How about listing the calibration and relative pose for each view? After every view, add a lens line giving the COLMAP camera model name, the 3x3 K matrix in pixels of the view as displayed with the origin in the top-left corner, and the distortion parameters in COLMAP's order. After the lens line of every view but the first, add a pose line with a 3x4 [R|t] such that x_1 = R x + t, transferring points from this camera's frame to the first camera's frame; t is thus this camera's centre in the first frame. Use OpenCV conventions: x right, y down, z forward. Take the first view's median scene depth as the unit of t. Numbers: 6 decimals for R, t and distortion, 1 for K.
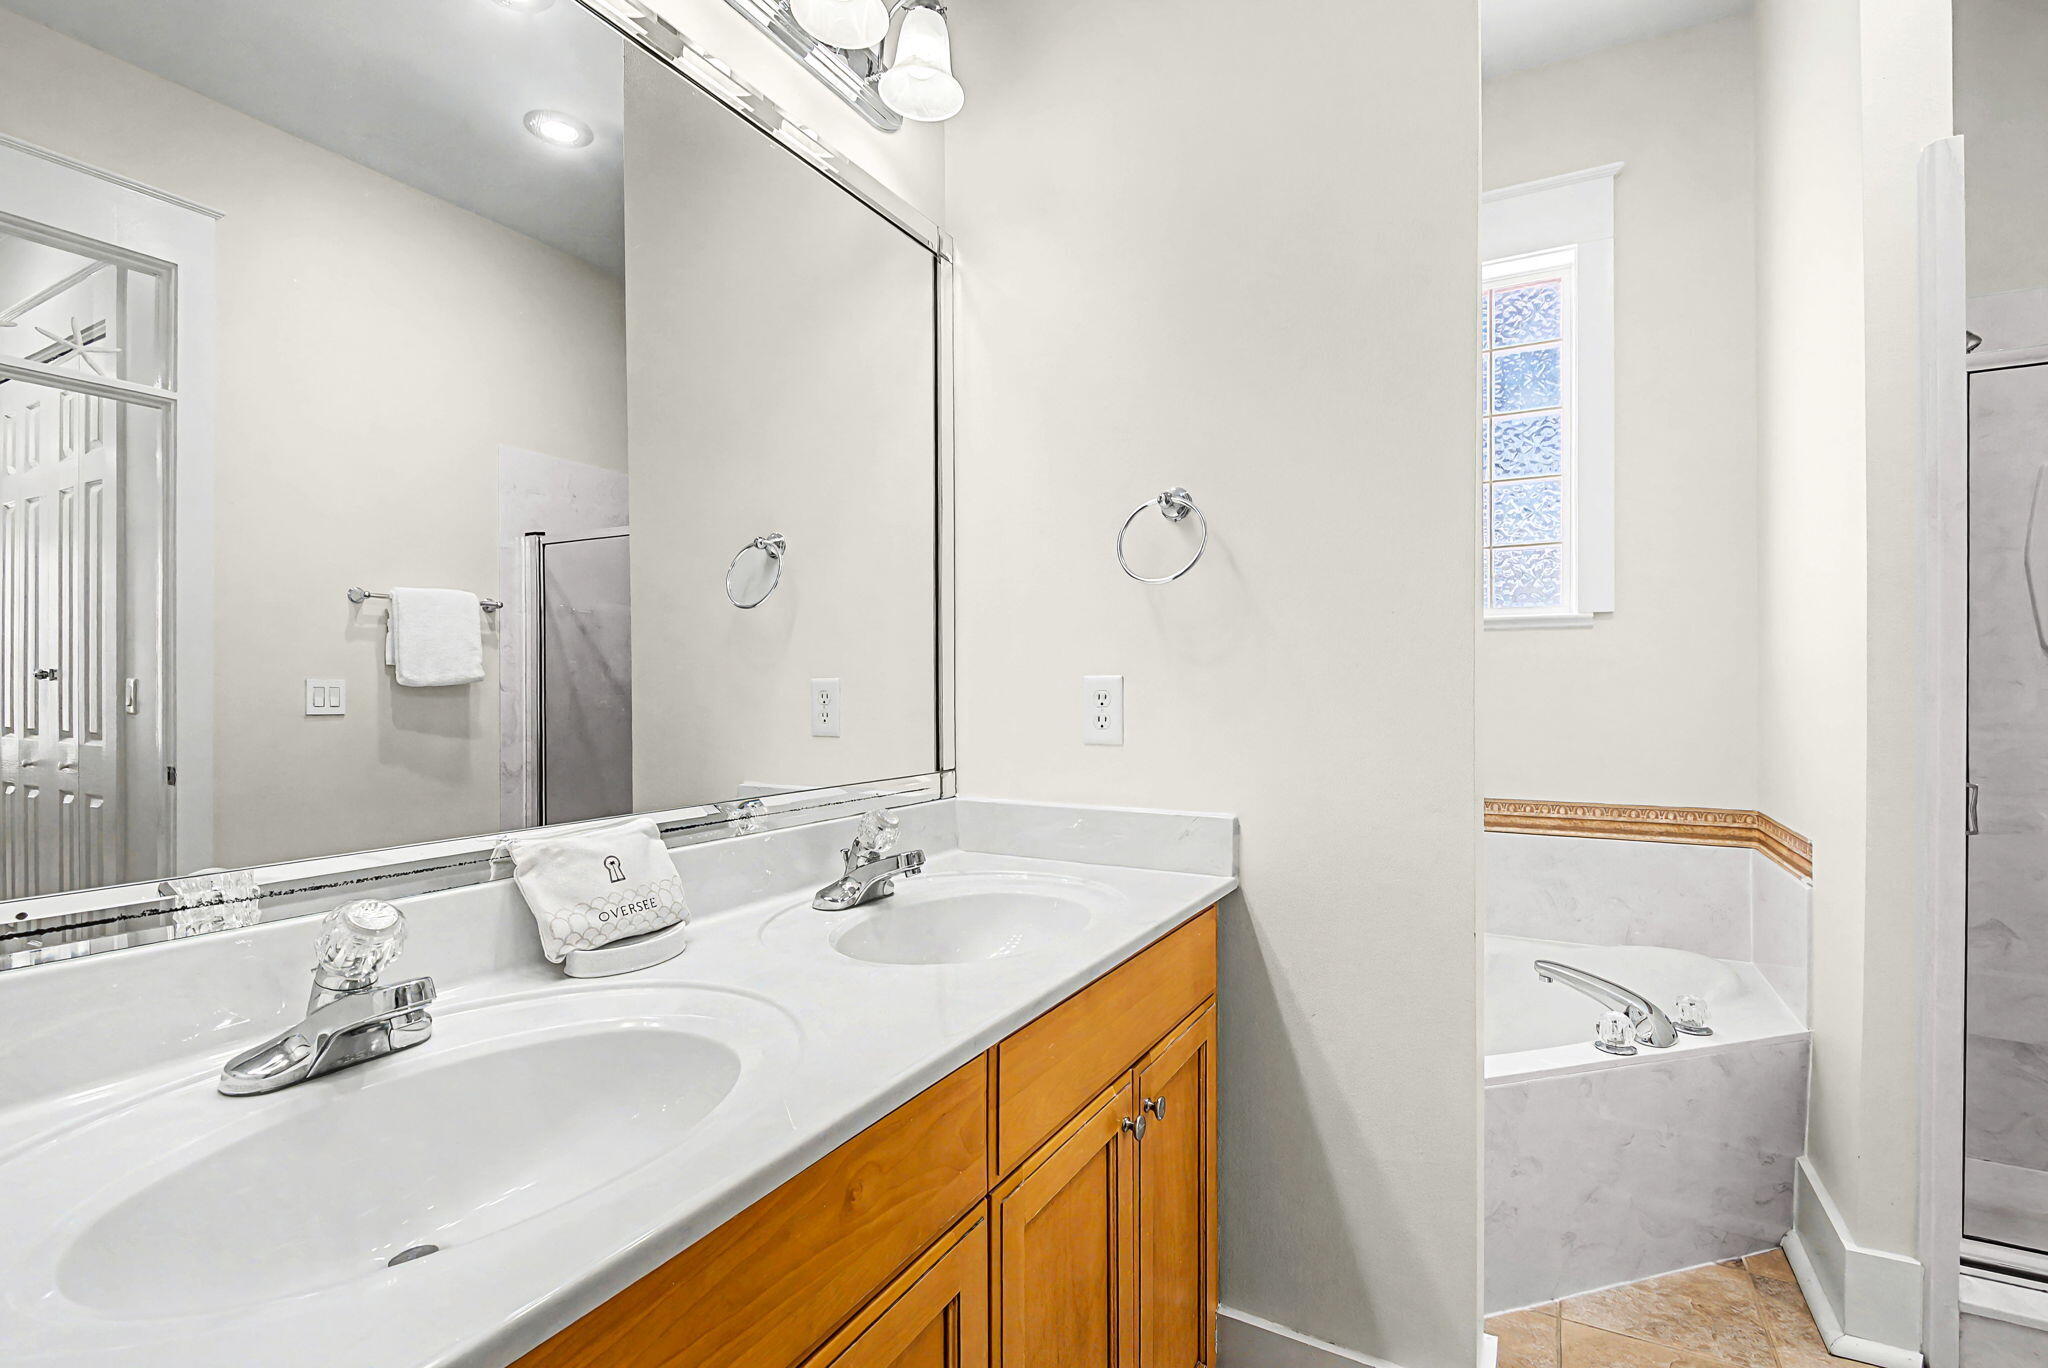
lens RADIAL K [[942.5, 0, 1013.3], [0, 942.5, 682.2], [0, 0, 1]] dist [-0.010610, -0.001006]
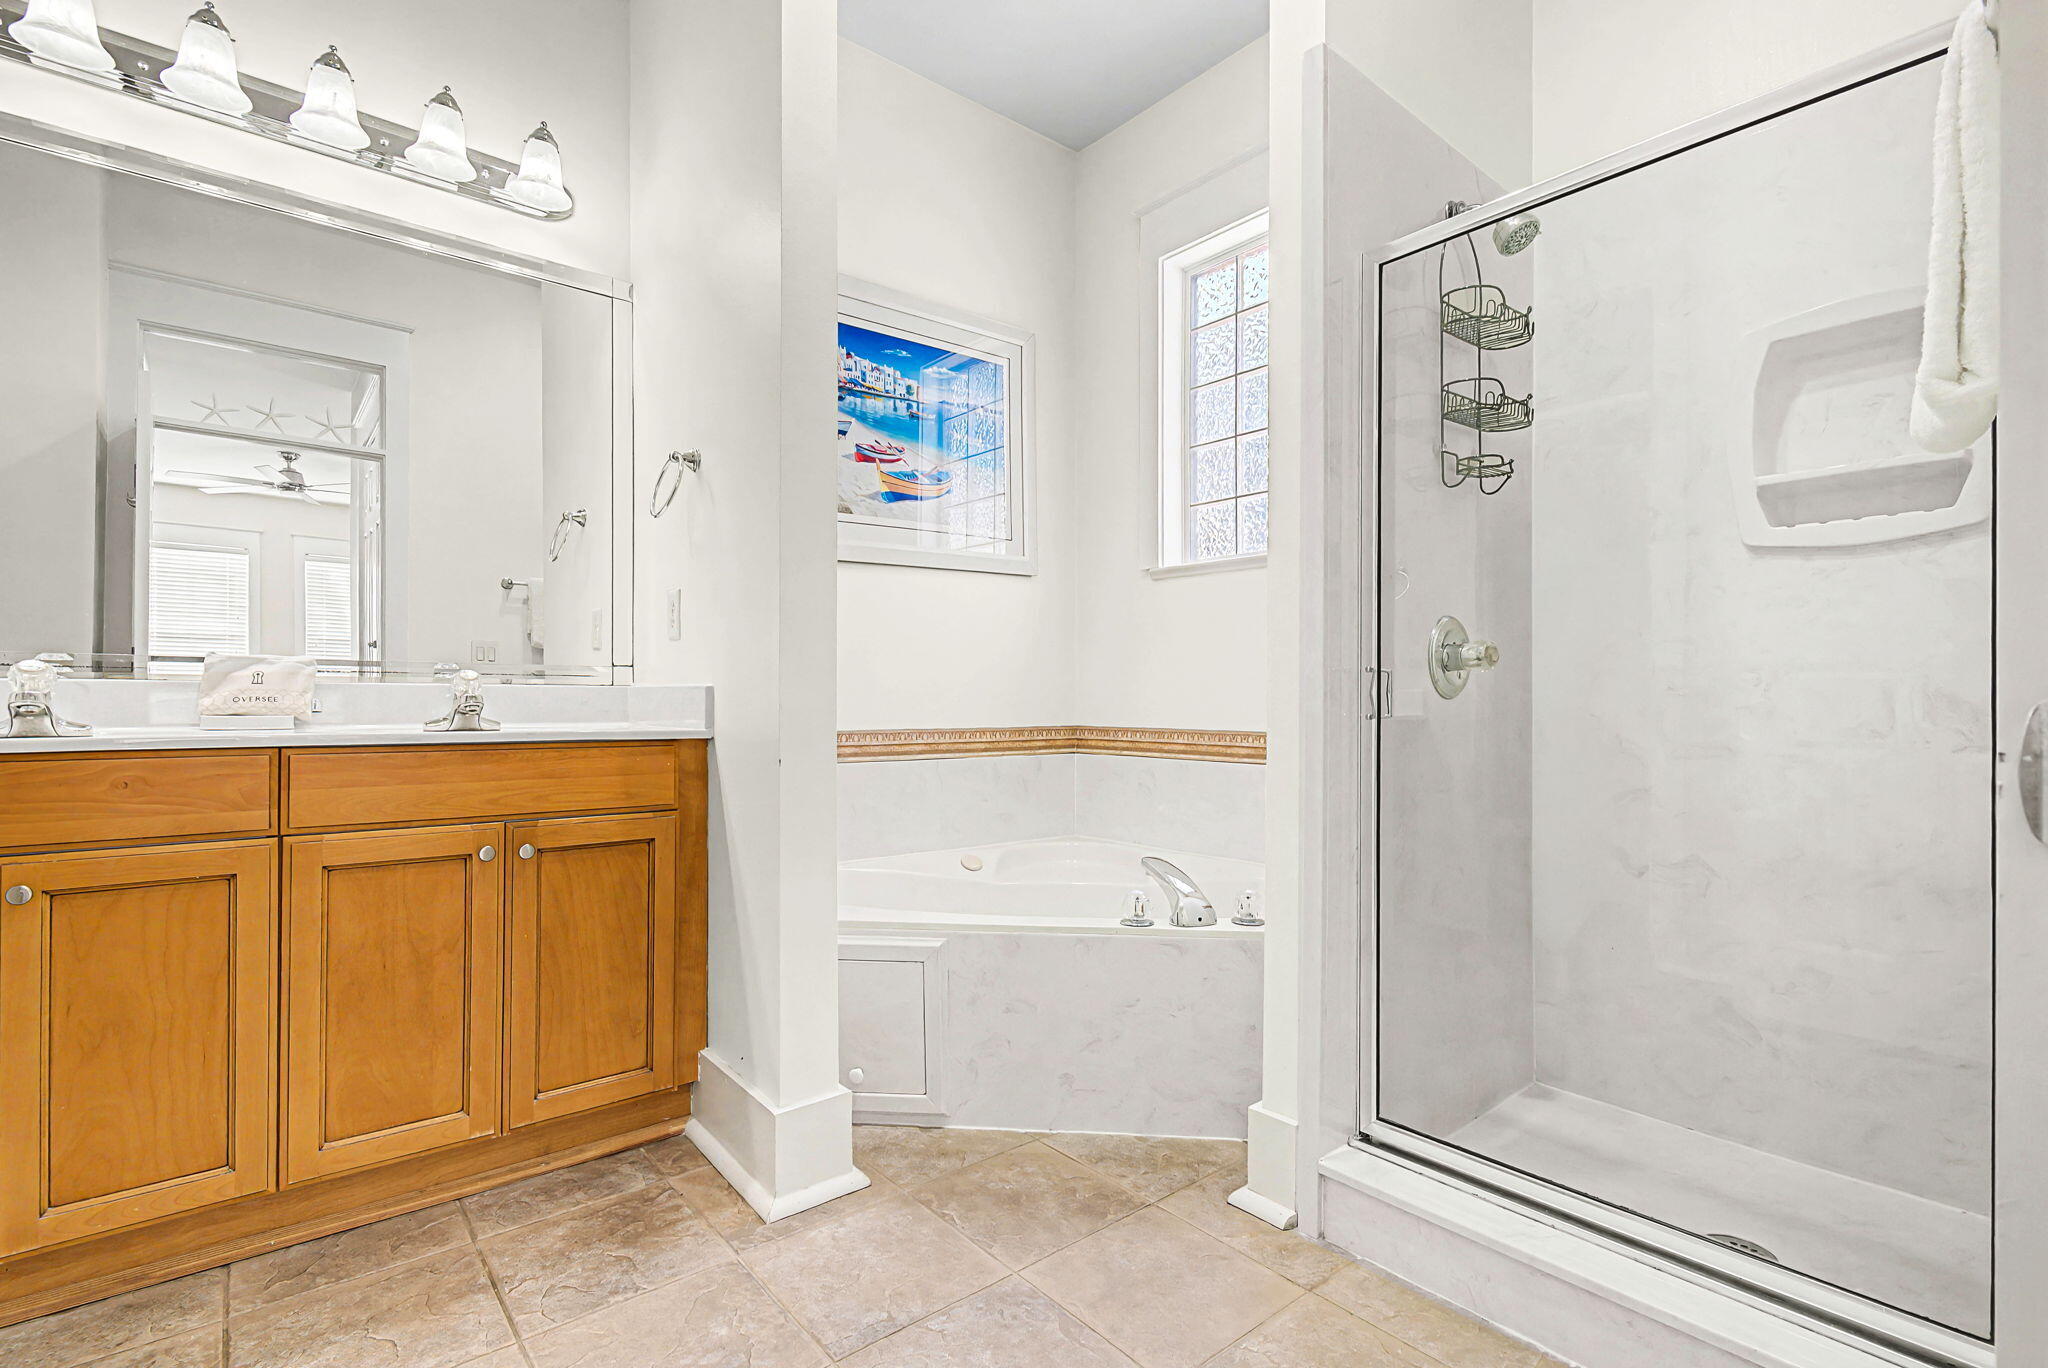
lens RADIAL K [[942.5, 0, 1029.8], [0, 942.5, 689.5], [0, 0, 1]] dist [-0.010610, -0.001006]
pose [[0.938142, 0.003959, -0.346228, 0.913937], [-0.007931, 0.999918, -0.010057, 0.128007], [0.346159, 0.012181, 0.938097, -0.090168]]
